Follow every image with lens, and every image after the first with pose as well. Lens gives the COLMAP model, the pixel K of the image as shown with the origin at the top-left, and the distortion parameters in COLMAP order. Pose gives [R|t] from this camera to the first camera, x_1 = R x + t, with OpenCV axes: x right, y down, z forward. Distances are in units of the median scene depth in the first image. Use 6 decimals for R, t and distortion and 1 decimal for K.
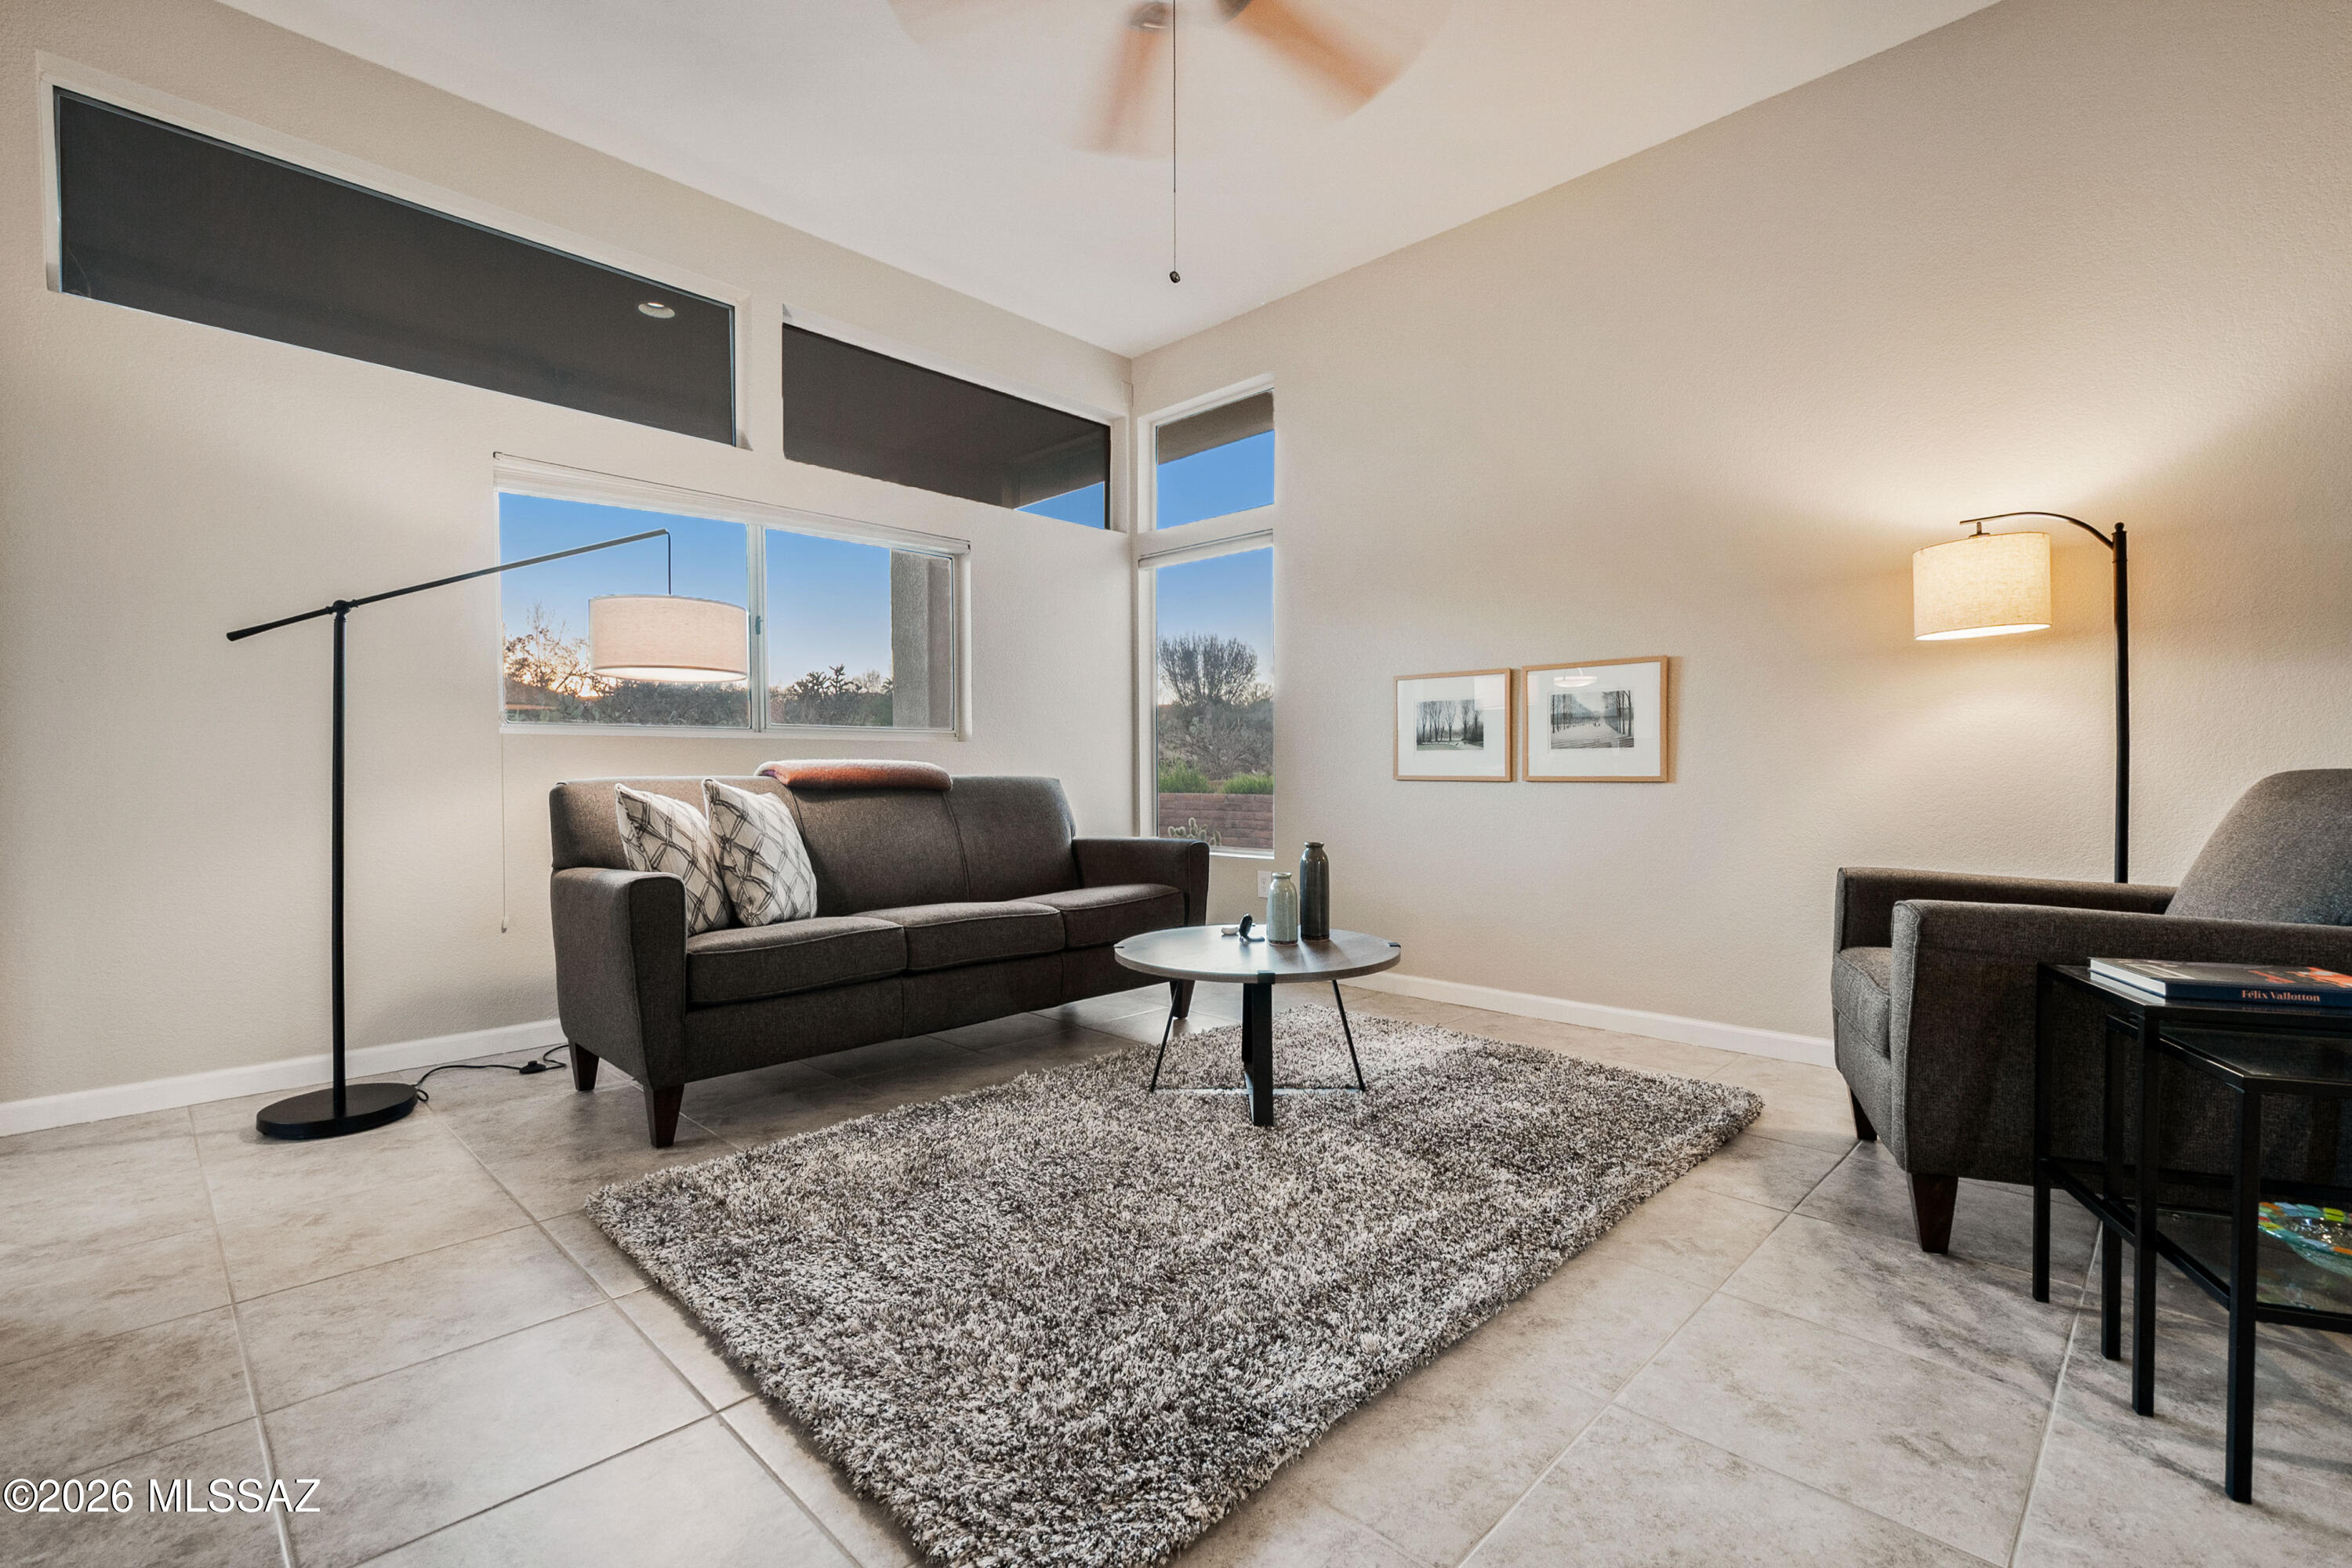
lens RADIAL K [[1042.6, 0, 1176.0], [0, 1042.6, 784.0], [0, 0, 1]] dist [0.033252, -0.000001]
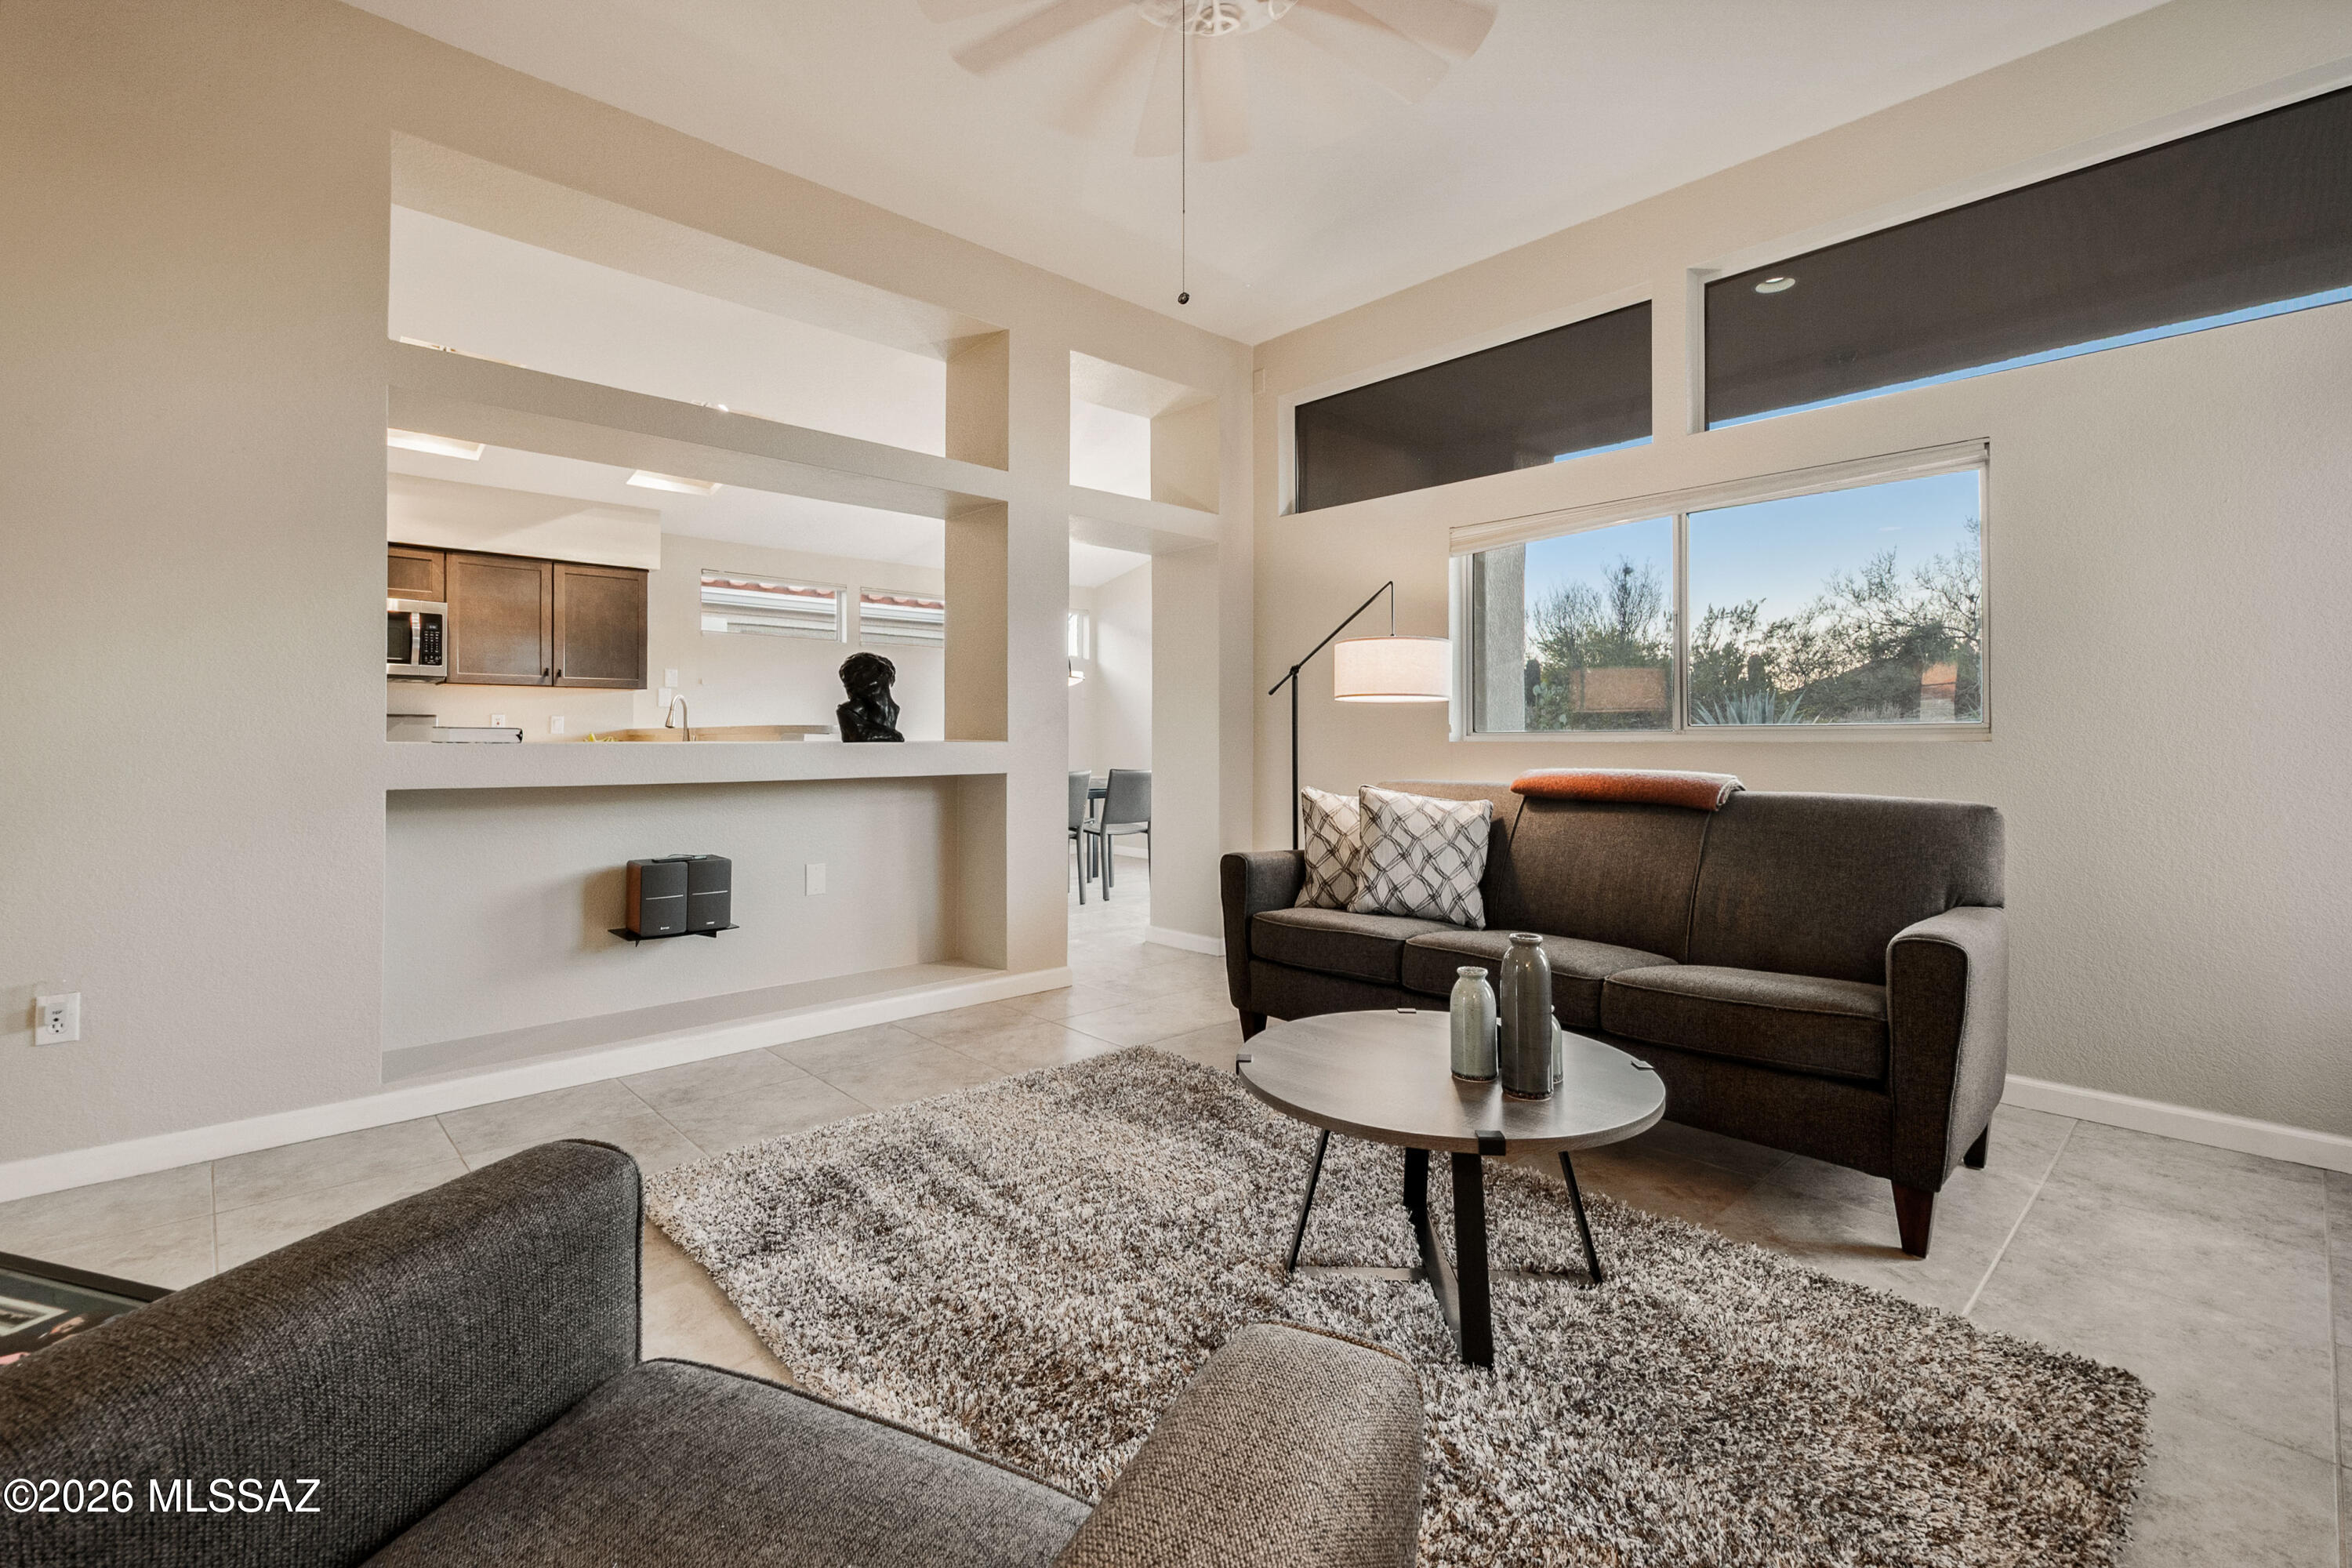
lens RADIAL K [[1044.4, 0, 1184.8], [0, 1044.4, 715.0], [0, 0, 1]] dist [0.011237, -0.001159]
pose [[-0.038220, -0.020829, -0.999052, 0.580339], [-0.009611, 0.999744, -0.020476, -0.044753], [0.999223, 0.008820, -0.038410, 0.633034]]
